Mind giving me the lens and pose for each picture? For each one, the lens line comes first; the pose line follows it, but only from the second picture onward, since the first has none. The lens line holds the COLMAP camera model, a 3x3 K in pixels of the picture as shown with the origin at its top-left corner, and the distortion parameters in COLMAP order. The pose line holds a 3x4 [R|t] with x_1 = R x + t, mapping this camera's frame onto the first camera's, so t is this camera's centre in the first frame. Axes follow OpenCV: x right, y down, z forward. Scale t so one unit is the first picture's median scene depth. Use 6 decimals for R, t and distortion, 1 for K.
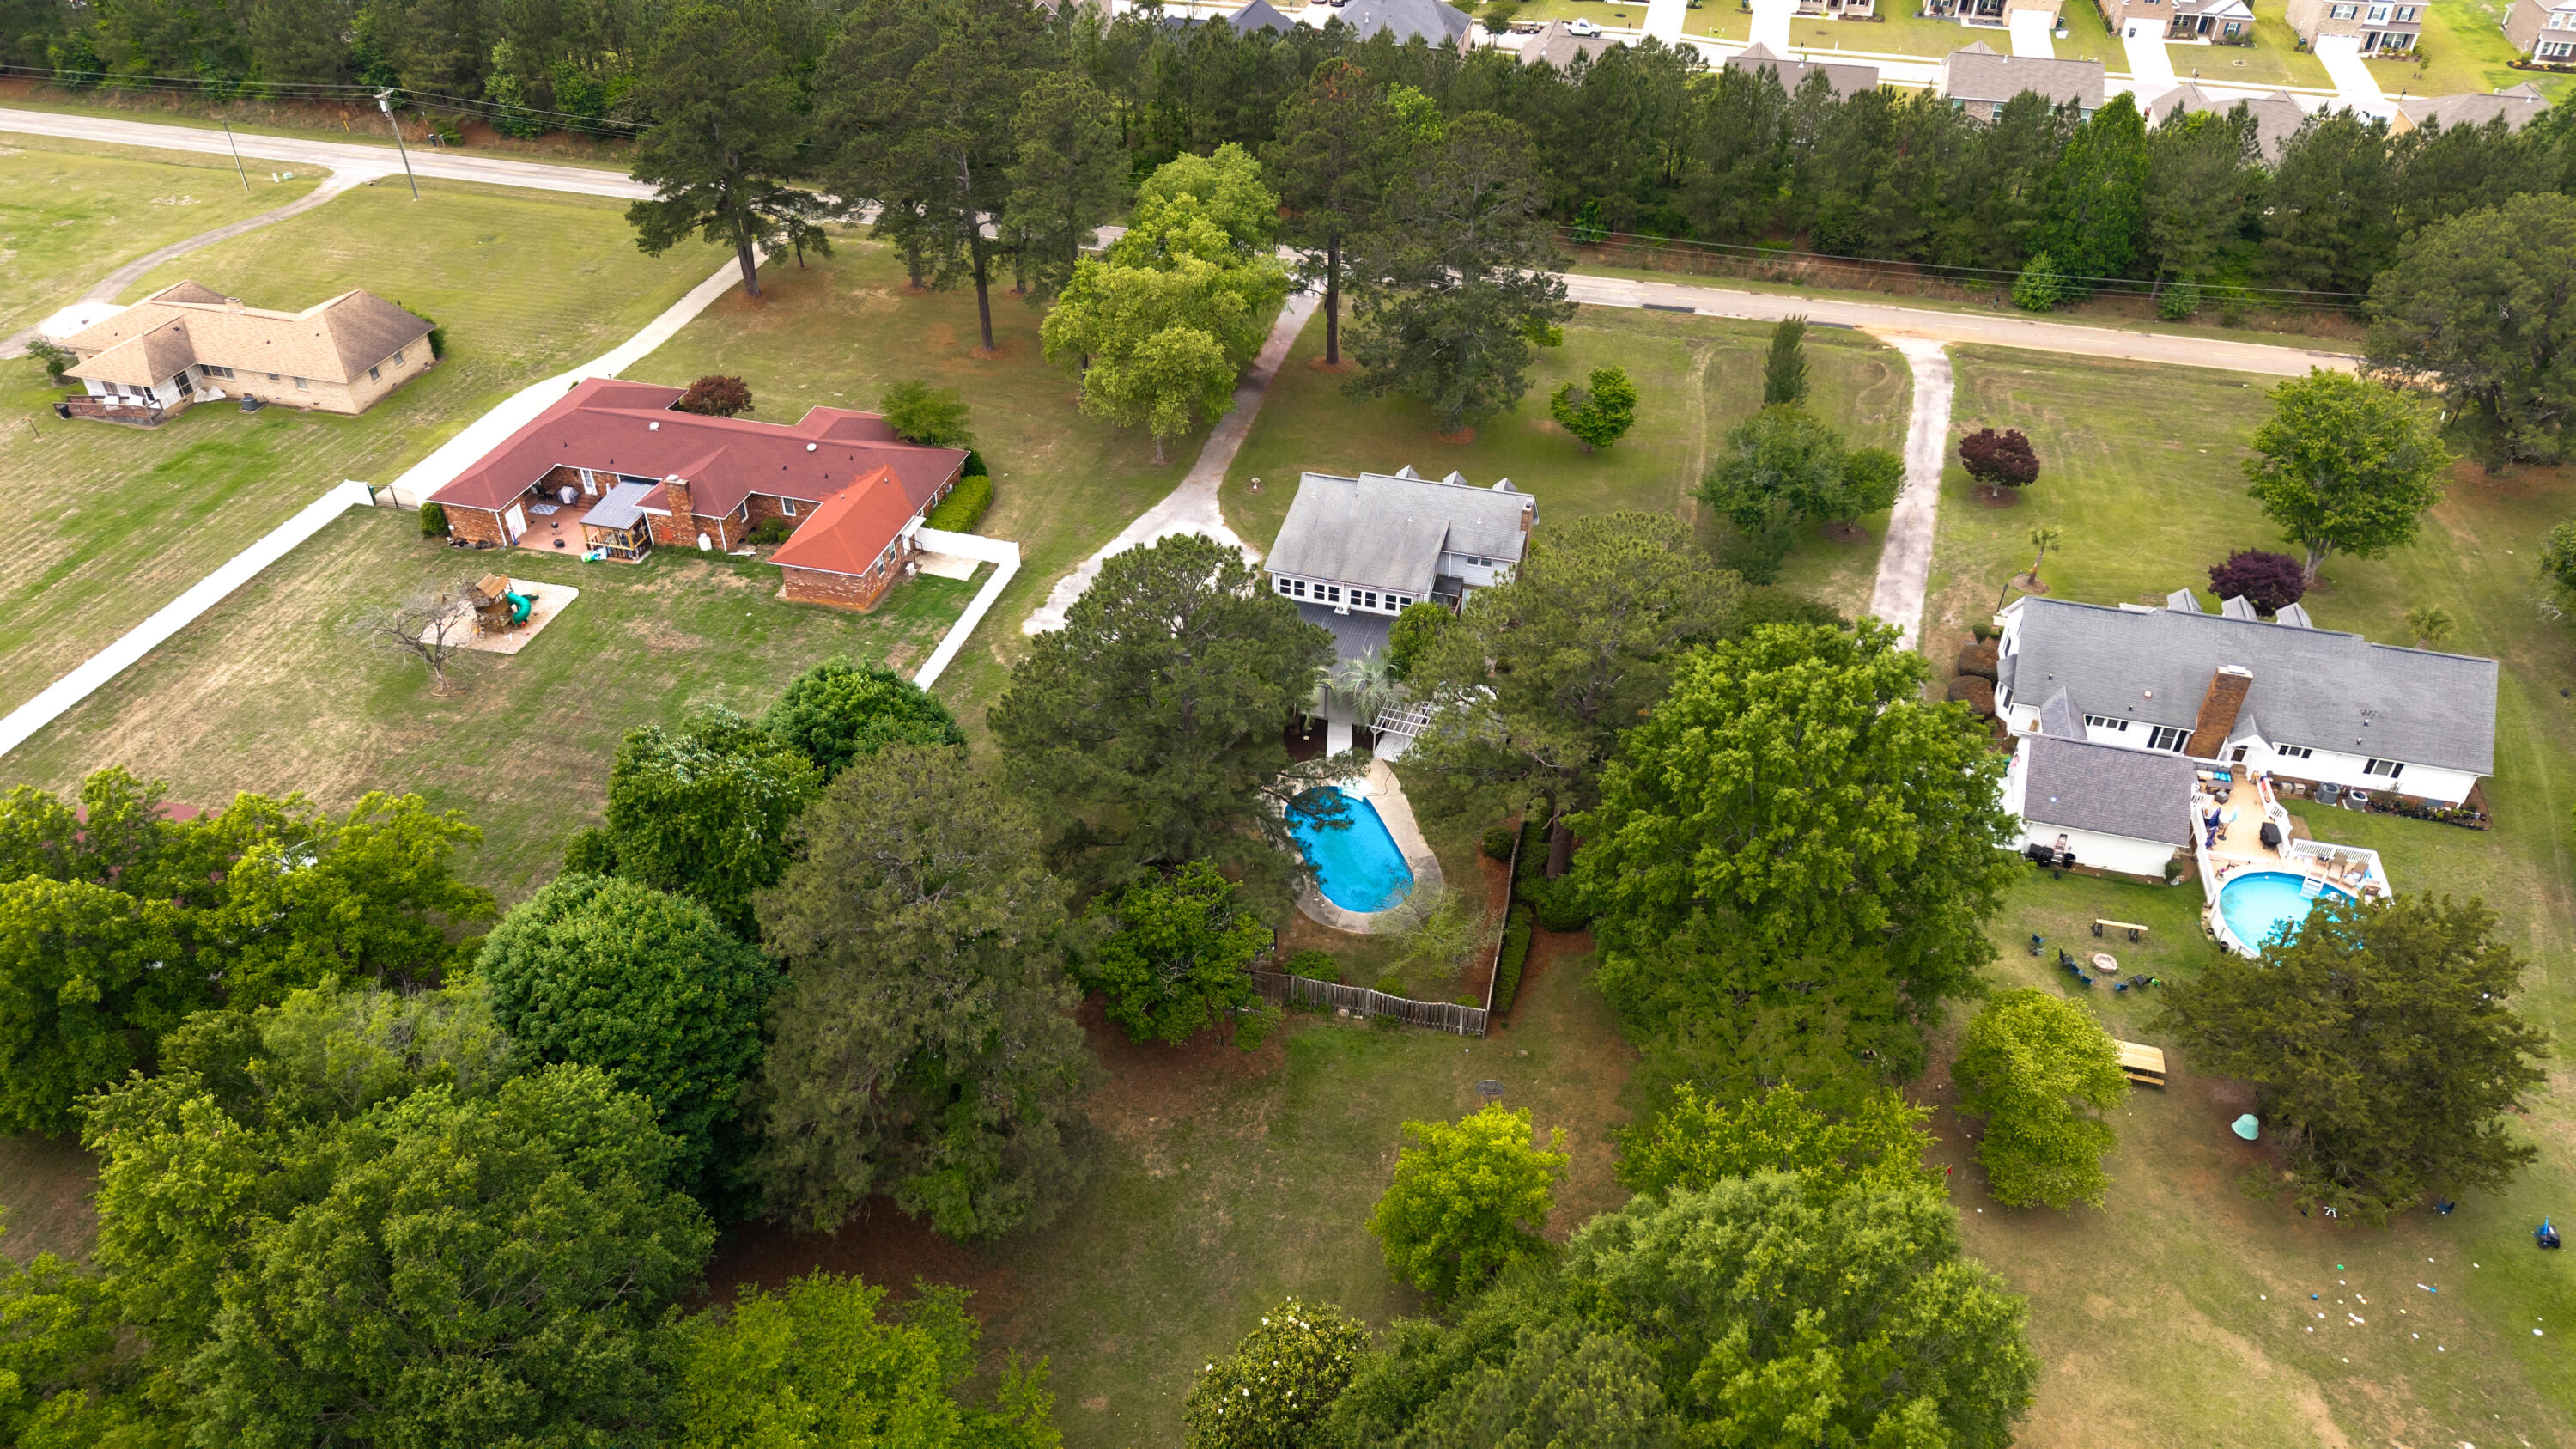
lens RADIAL K [[1730.4, 0, 1288.1], [0, 1730.4, 742.3], [0, 0, 1]] dist [0.023455, -0.021402]
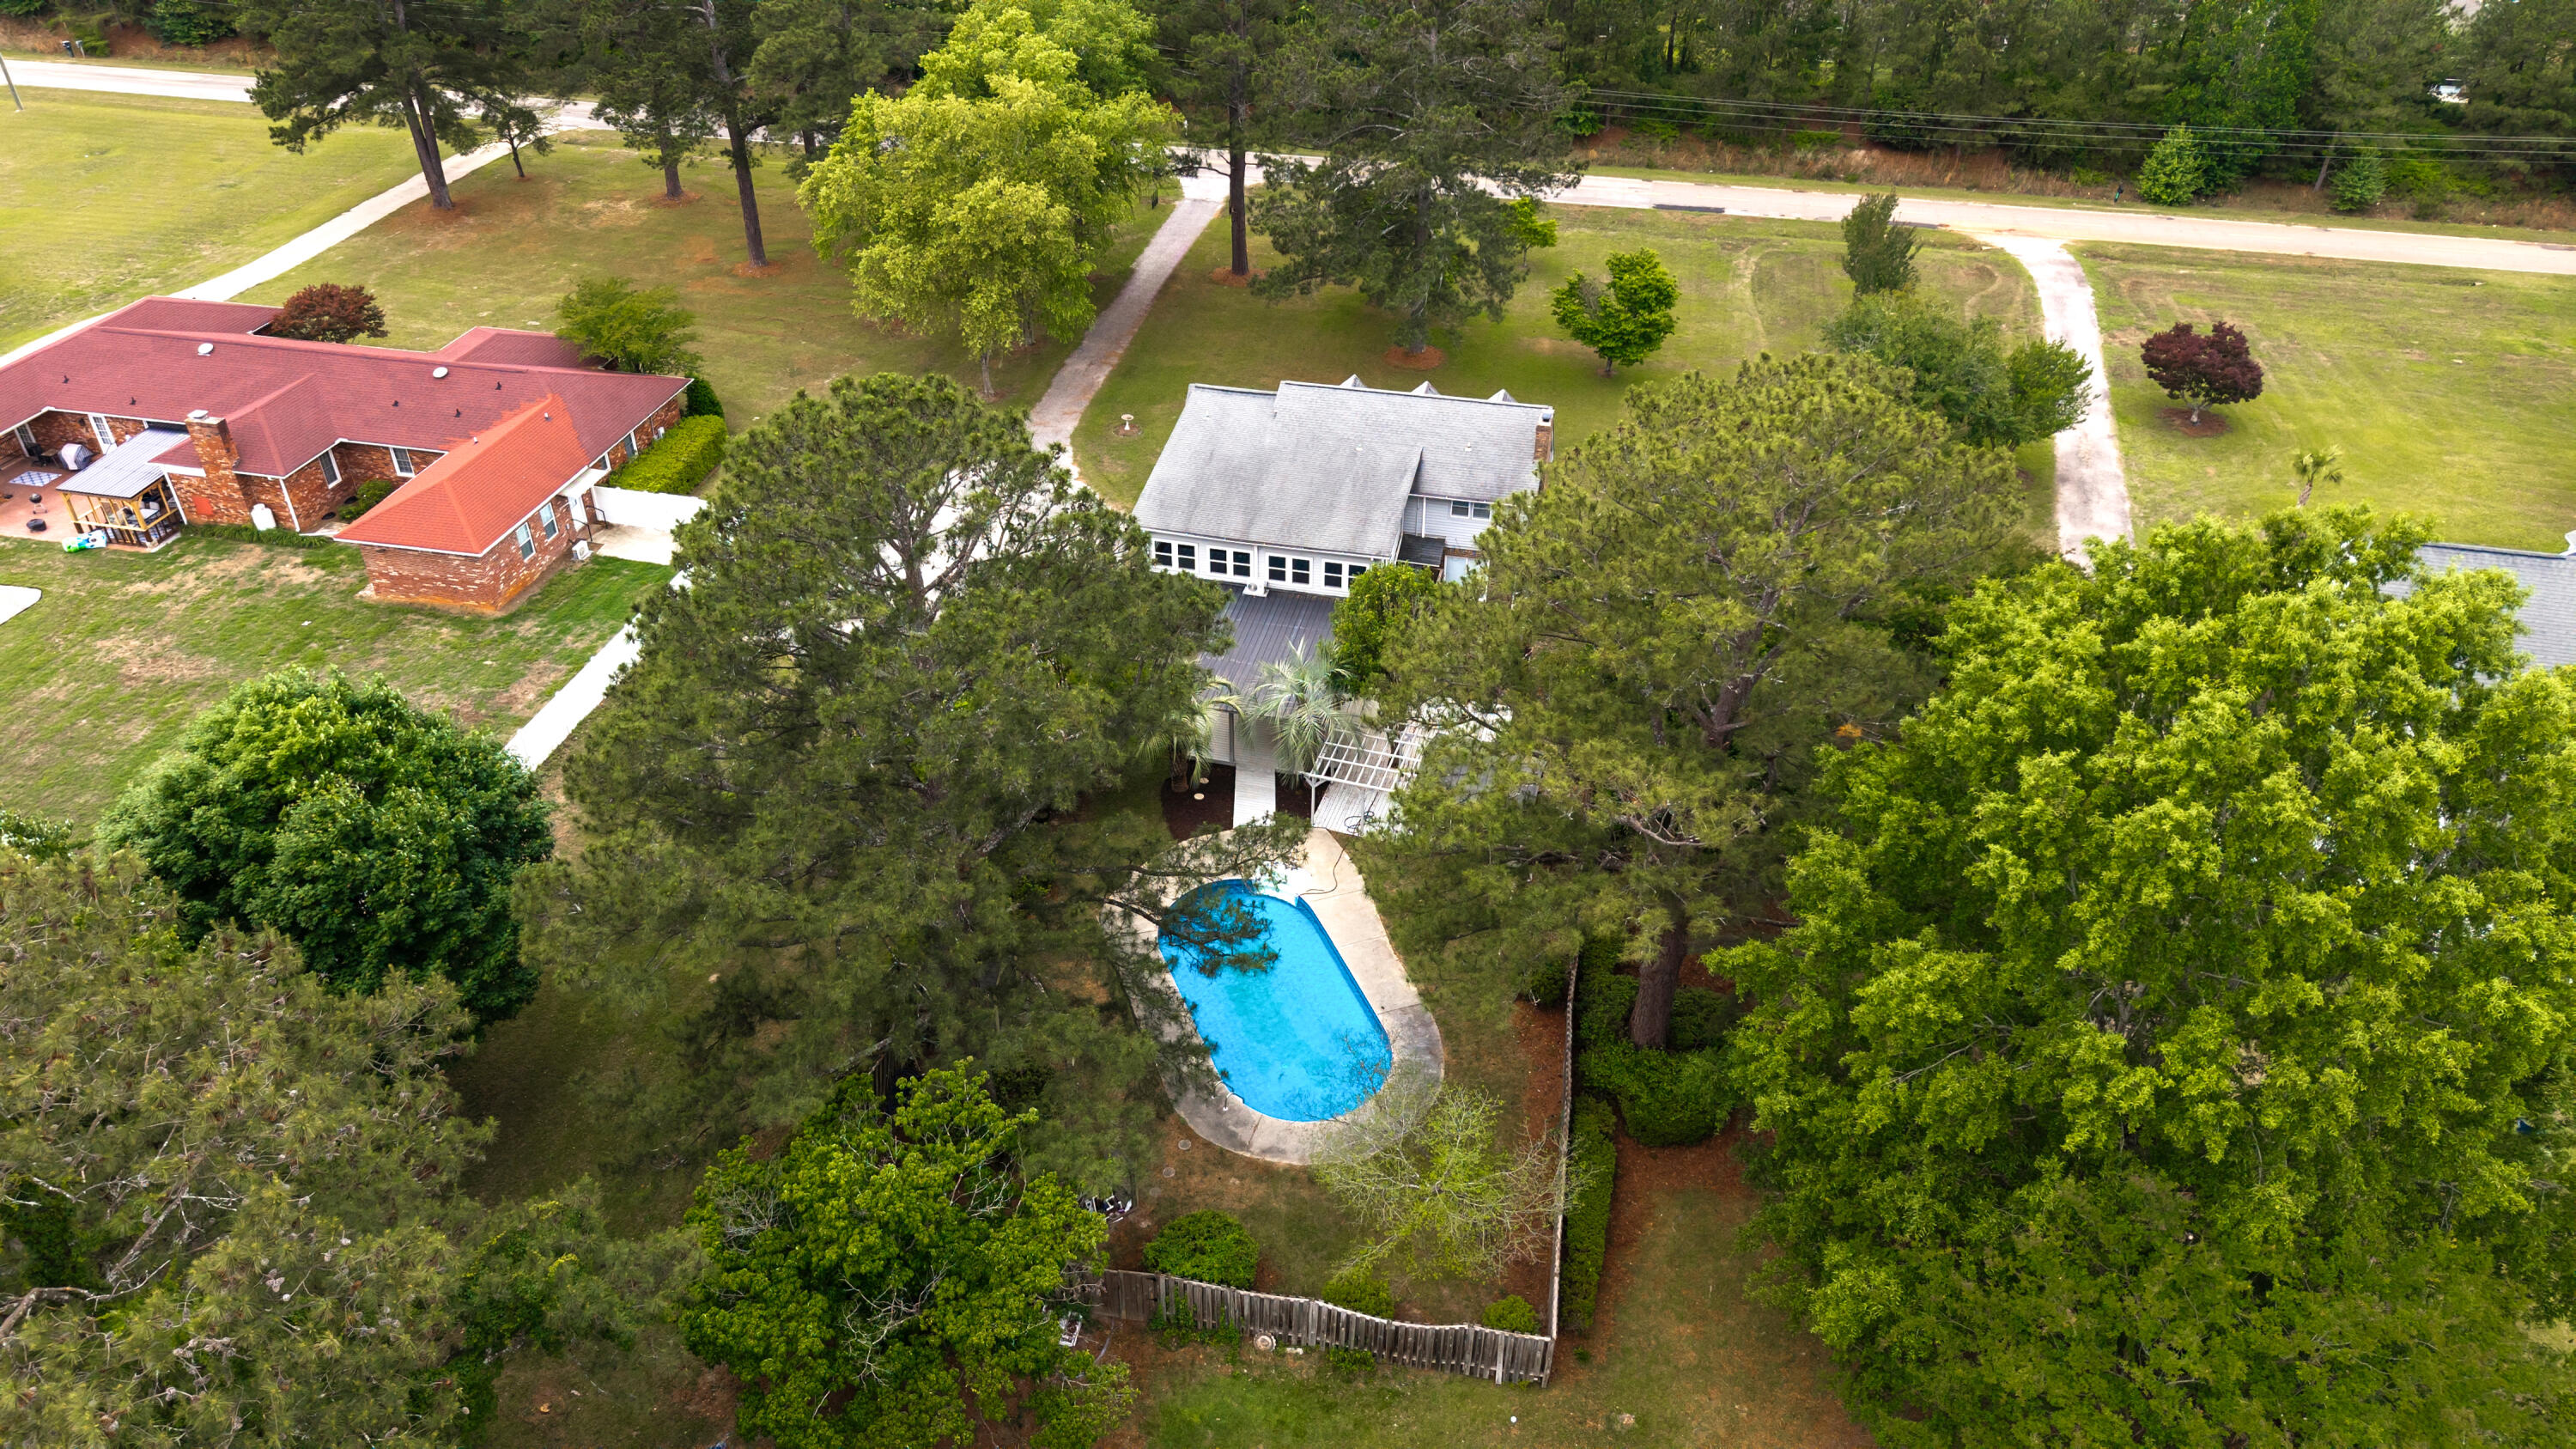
lens RADIAL K [[1730.4, 0, 1274.1], [0, 1730.4, 719.8], [0, 0, 1]] dist [0.023455, -0.021402]
pose [[0.999280, -0.026014, 0.027622, 0.018420], [0.027235, 0.998624, -0.044809, -0.001495], [-0.026419, 0.045529, 0.998614, 0.355318]]
